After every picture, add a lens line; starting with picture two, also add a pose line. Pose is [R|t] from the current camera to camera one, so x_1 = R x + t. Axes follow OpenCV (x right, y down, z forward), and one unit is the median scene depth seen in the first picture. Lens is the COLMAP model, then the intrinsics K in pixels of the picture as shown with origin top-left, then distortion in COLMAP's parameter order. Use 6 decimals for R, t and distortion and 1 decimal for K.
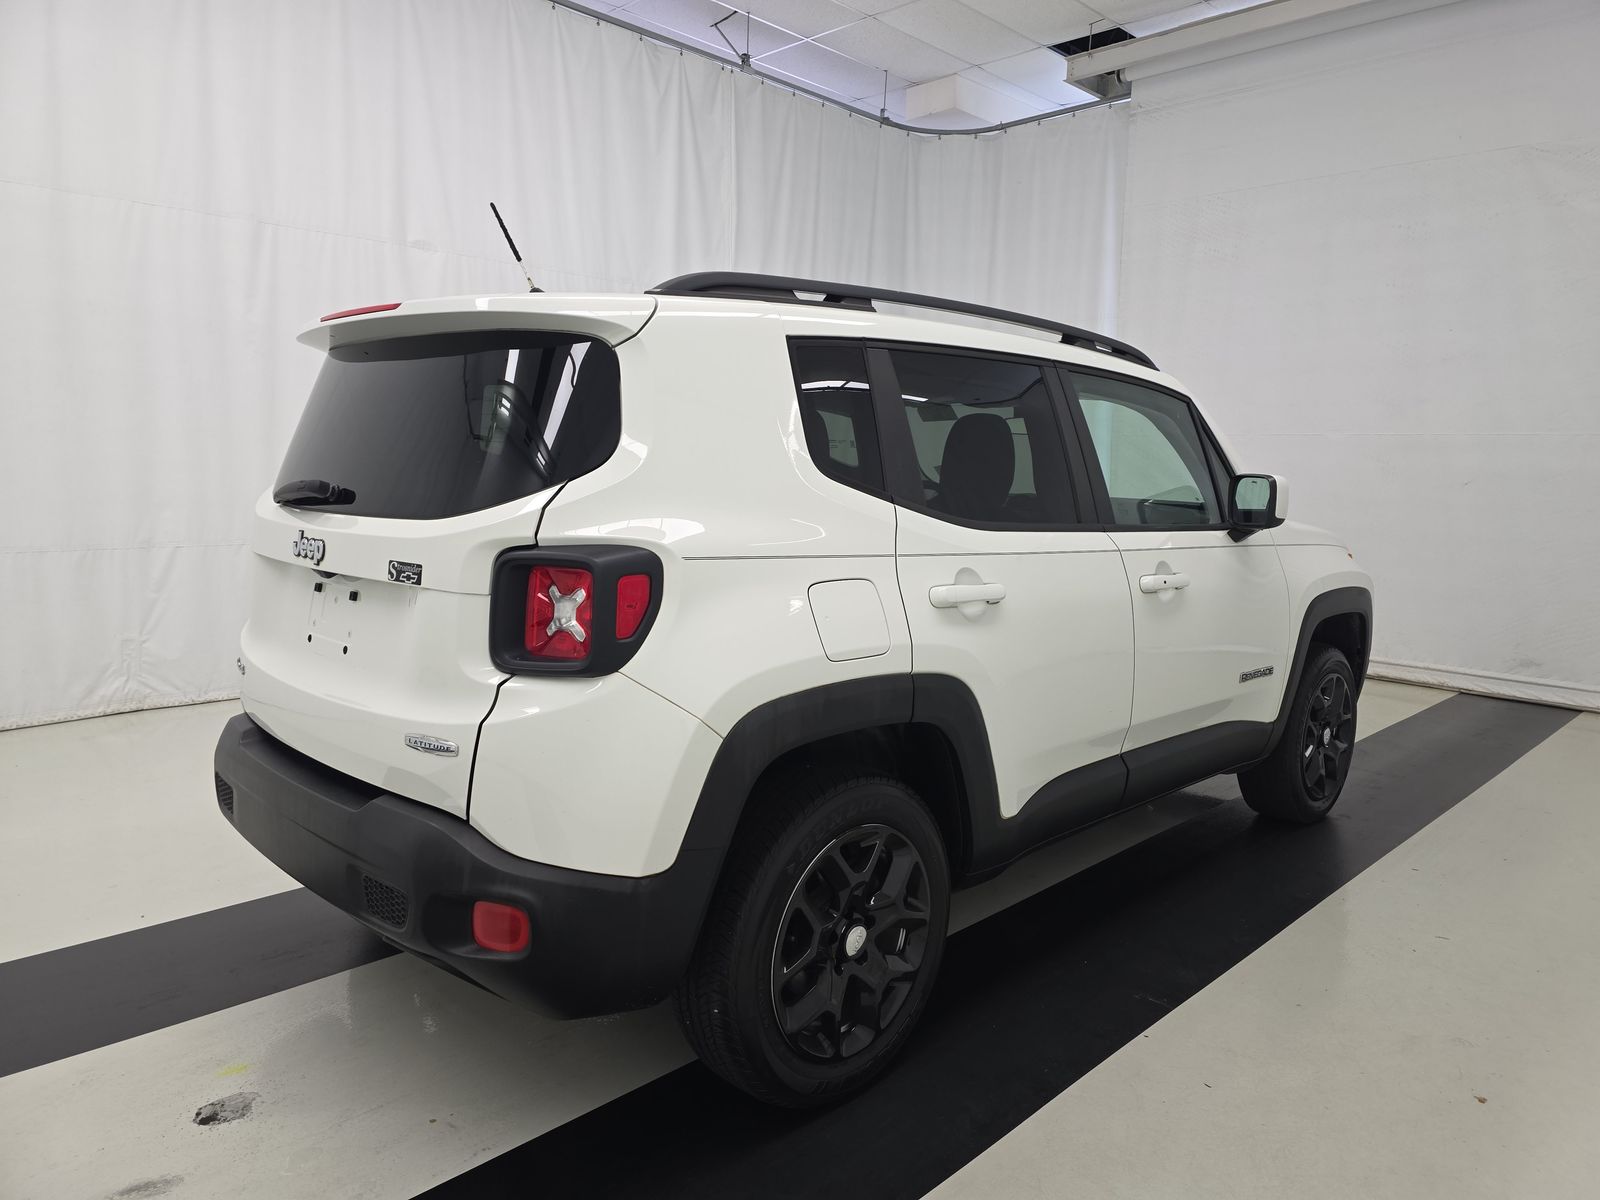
lens RADIAL K [[1058.4, 0, 800.0], [0, 1058.4, 600.0], [0, 0, 1]] dist [0.064056, -0.000370]
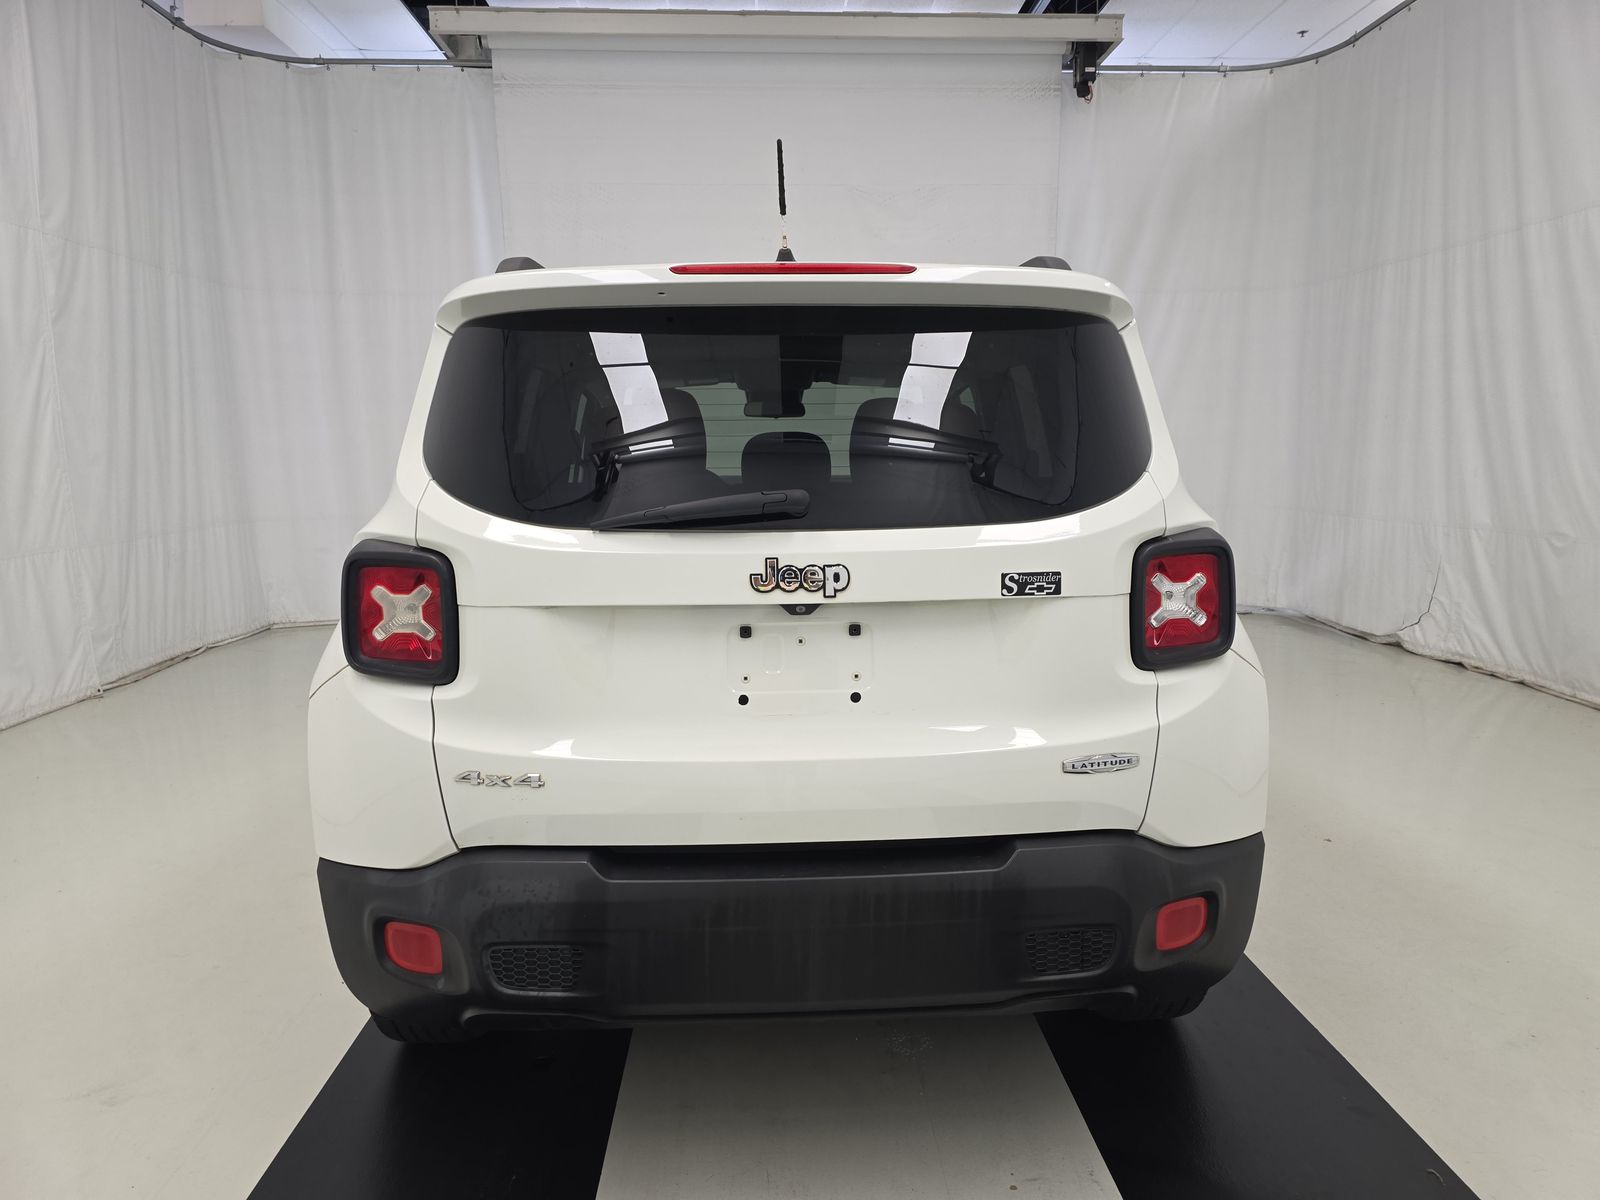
lens RADIAL K [[1117.8, 0, 799.1], [0, 1117.8, 643.0], [0, 0, 1]] dist [0.002208, -0.003151]
pose [[0.679244, -0.157637, 0.716784, -1.093550], [0.125746, 0.987215, 0.097950, -0.085988], [-0.723060, 0.023600, 0.690382, 0.477030]]
